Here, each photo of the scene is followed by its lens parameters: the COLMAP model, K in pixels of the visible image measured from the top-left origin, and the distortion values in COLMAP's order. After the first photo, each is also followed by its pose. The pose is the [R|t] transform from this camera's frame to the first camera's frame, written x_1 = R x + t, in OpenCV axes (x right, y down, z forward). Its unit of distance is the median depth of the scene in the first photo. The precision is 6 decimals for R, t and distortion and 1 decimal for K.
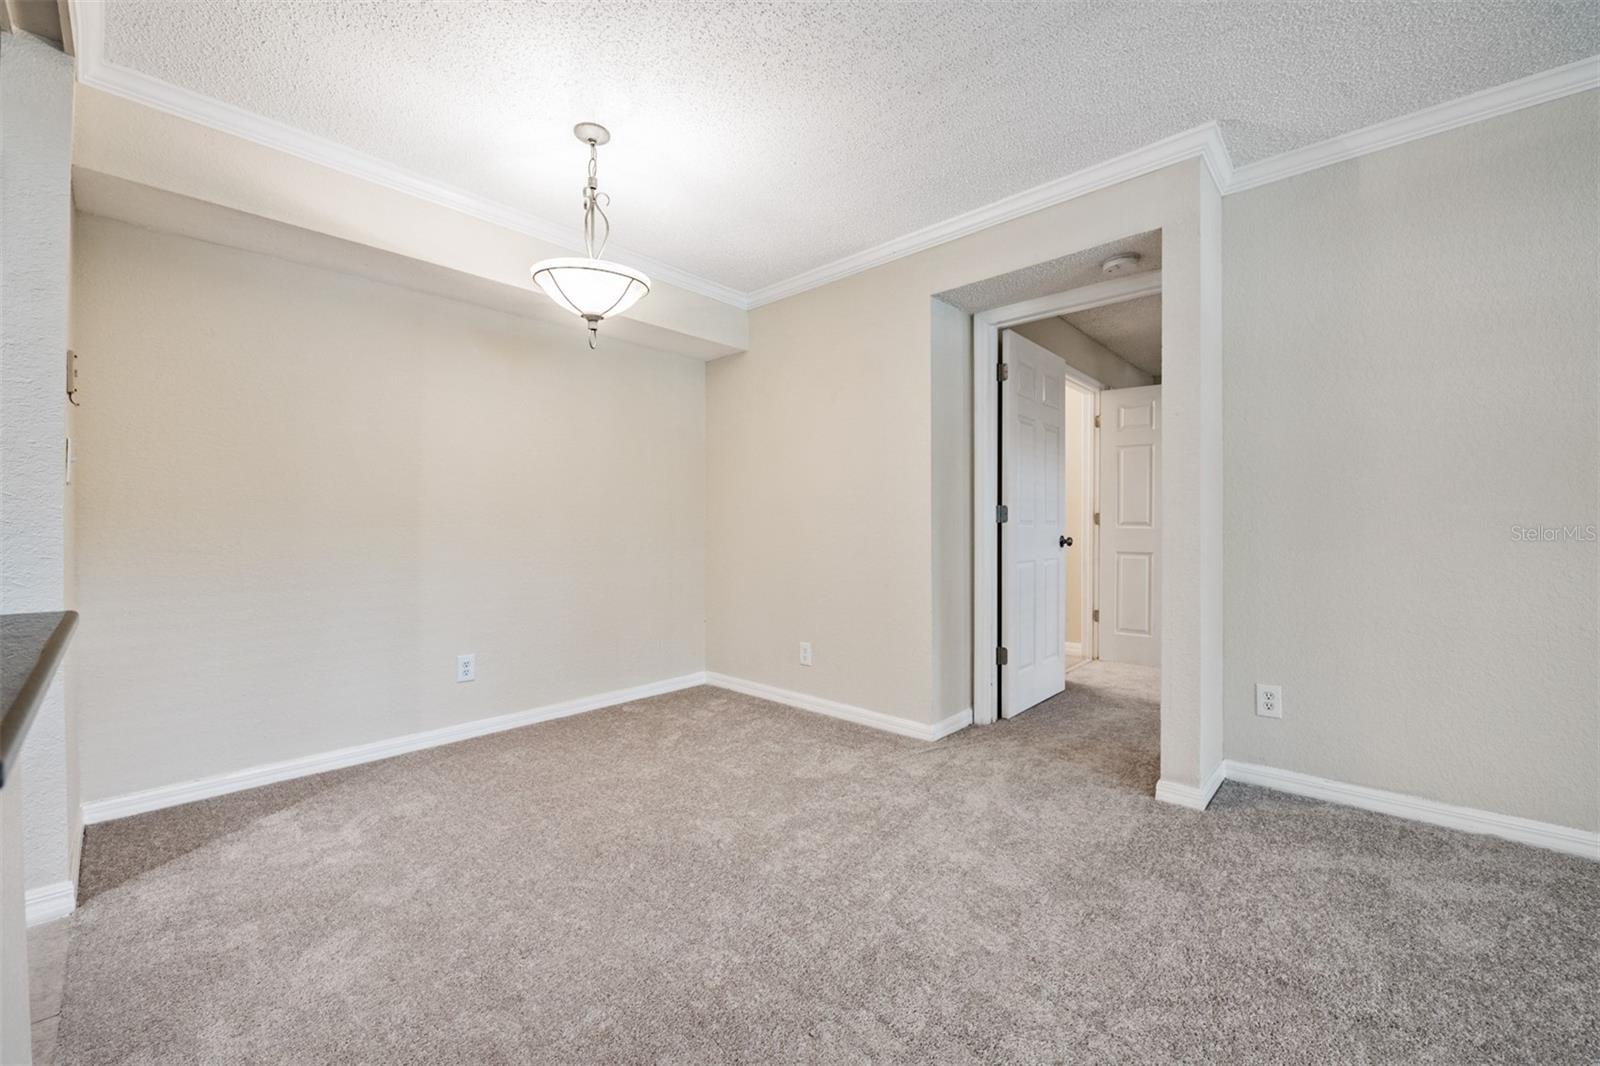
lens RADIAL K [[634.7, 0, 802.3], [0, 634.7, 524.9], [0, 0, 1]] dist [-0.014083, -0.001621]
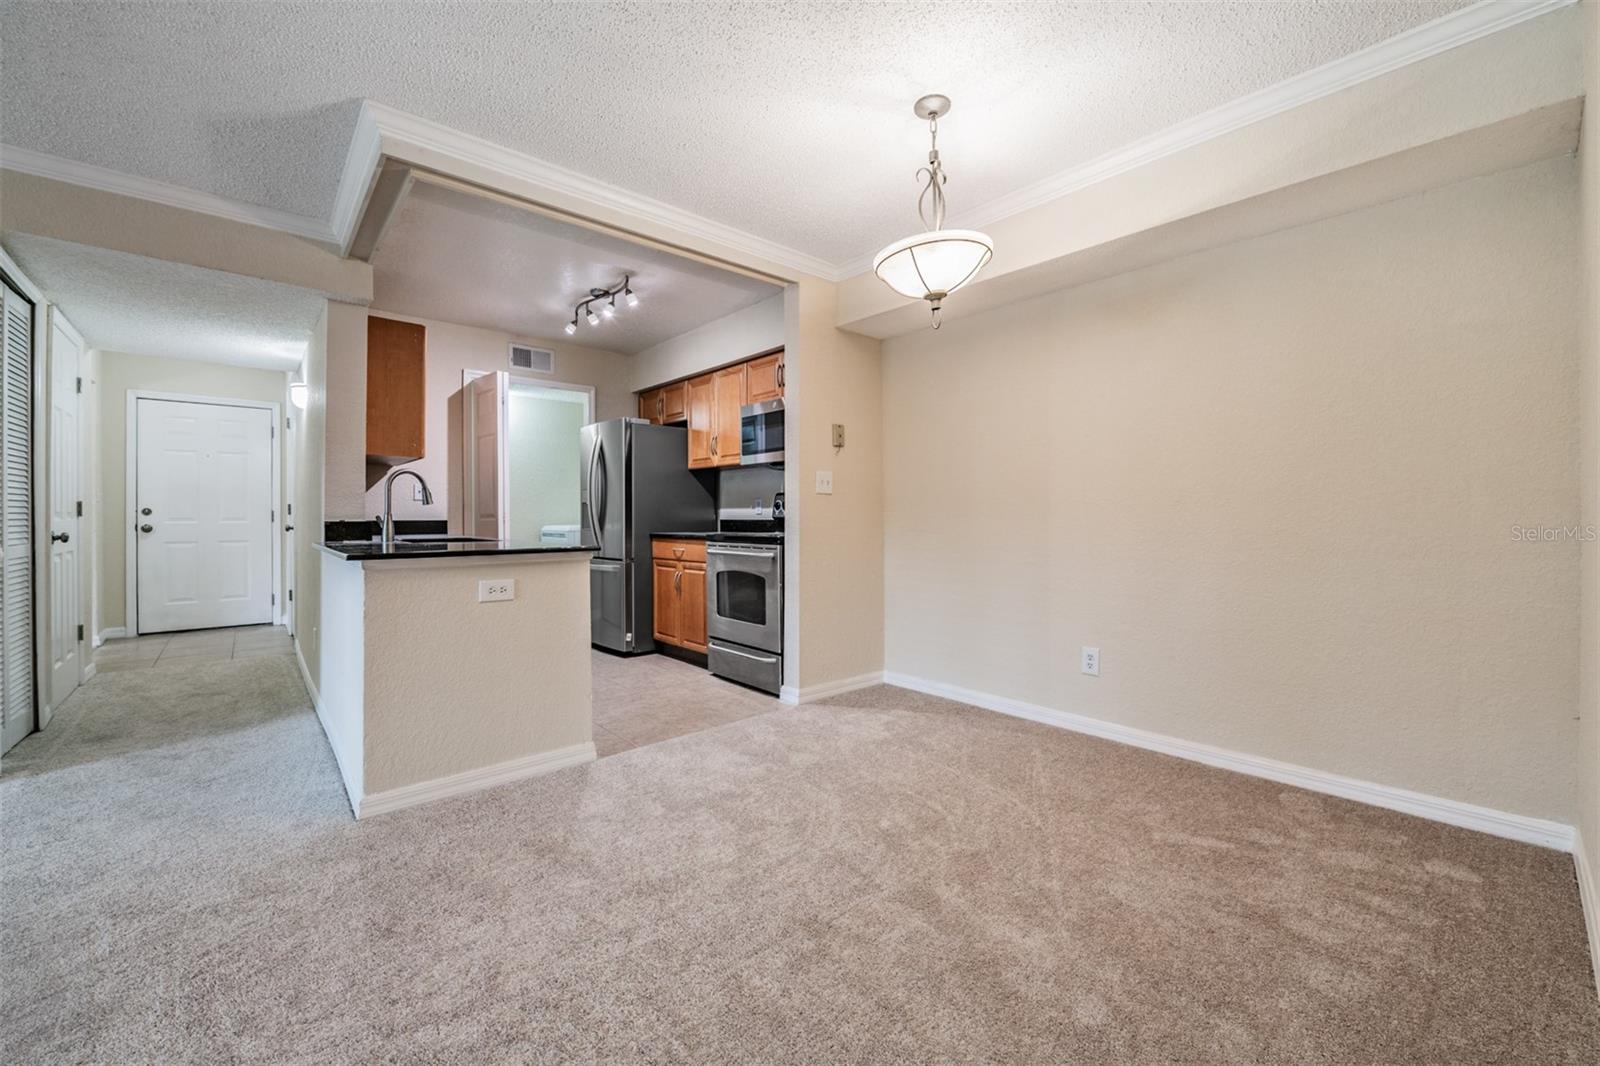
lens RADIAL K [[634.7, 0, 812.3], [0, 634.7, 517.8], [0, 0, 1]] dist [-0.014083, -0.001621]
pose [[-0.097804, 0.002681, -0.995202, 0.620886], [0.003691, 0.999990, 0.002332, 0.003397], [0.995199, -0.003445, -0.097813, 0.877881]]
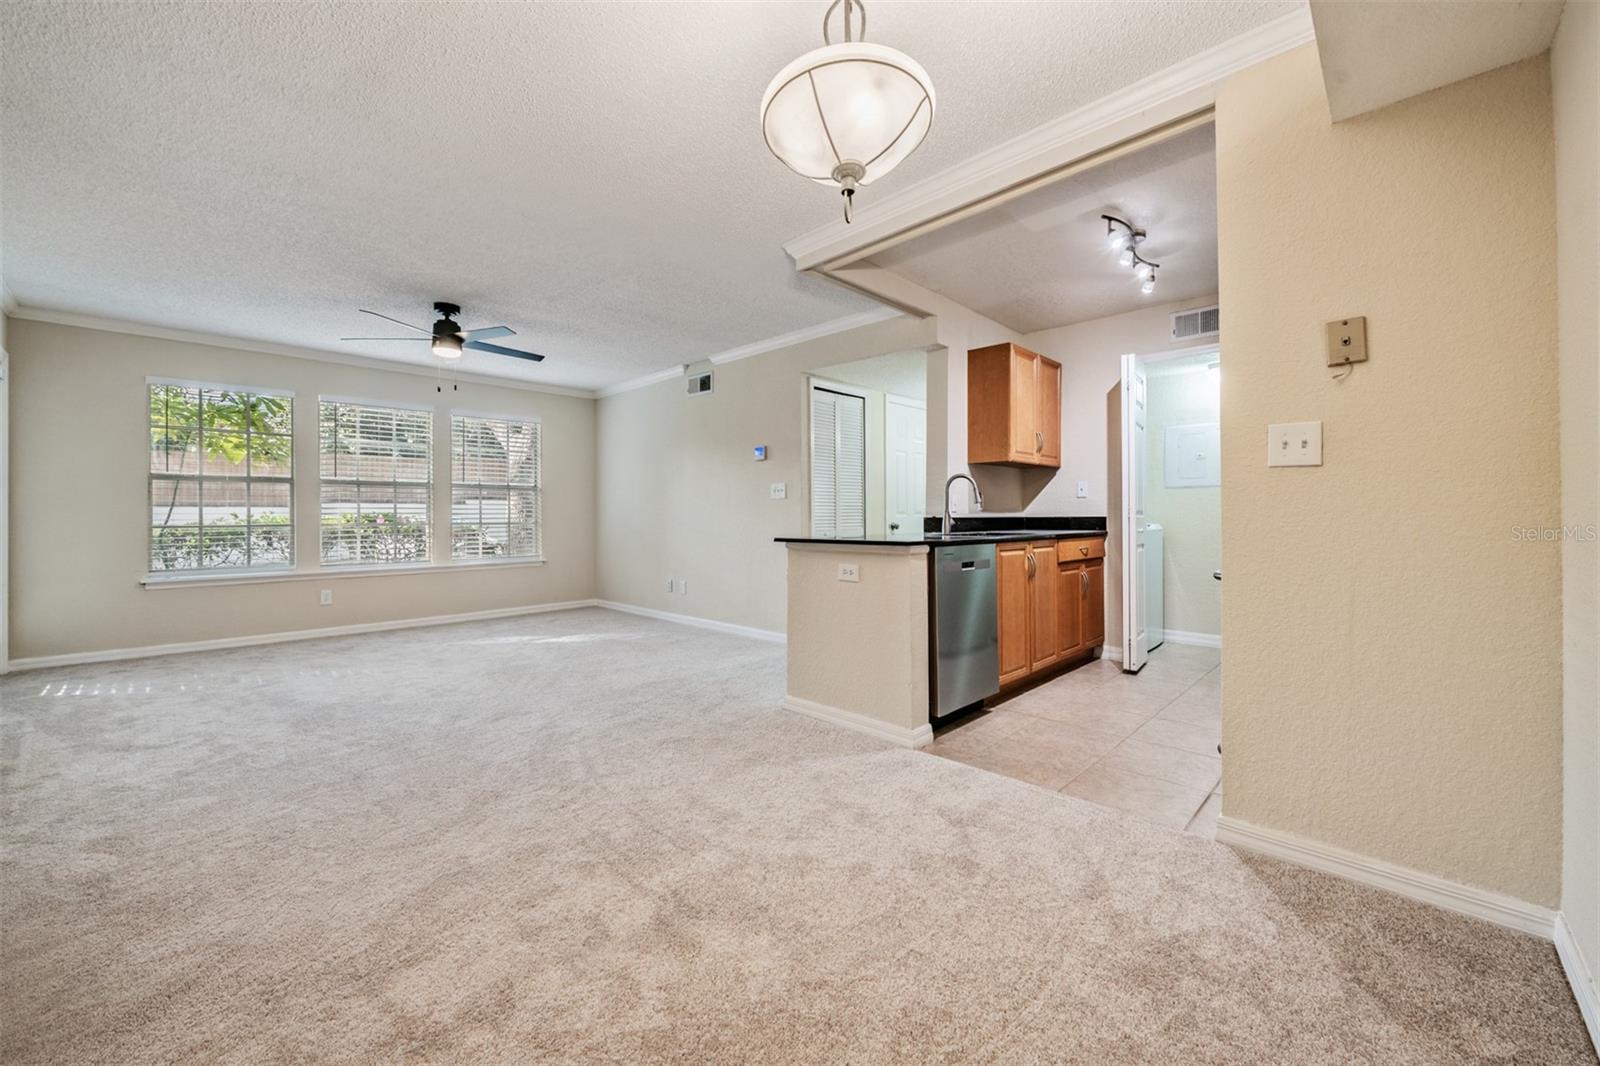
lens RADIAL K [[634.7, 0, 778.4], [0, 634.7, 519.1], [0, 0, 1]] dist [-0.014083, -0.001621]
pose [[-0.998260, 0.002240, 0.058931, -0.293026], [0.002386, 0.999994, 0.002416, 0.010780], [-0.058926, 0.002552, -0.998259, 1.559005]]
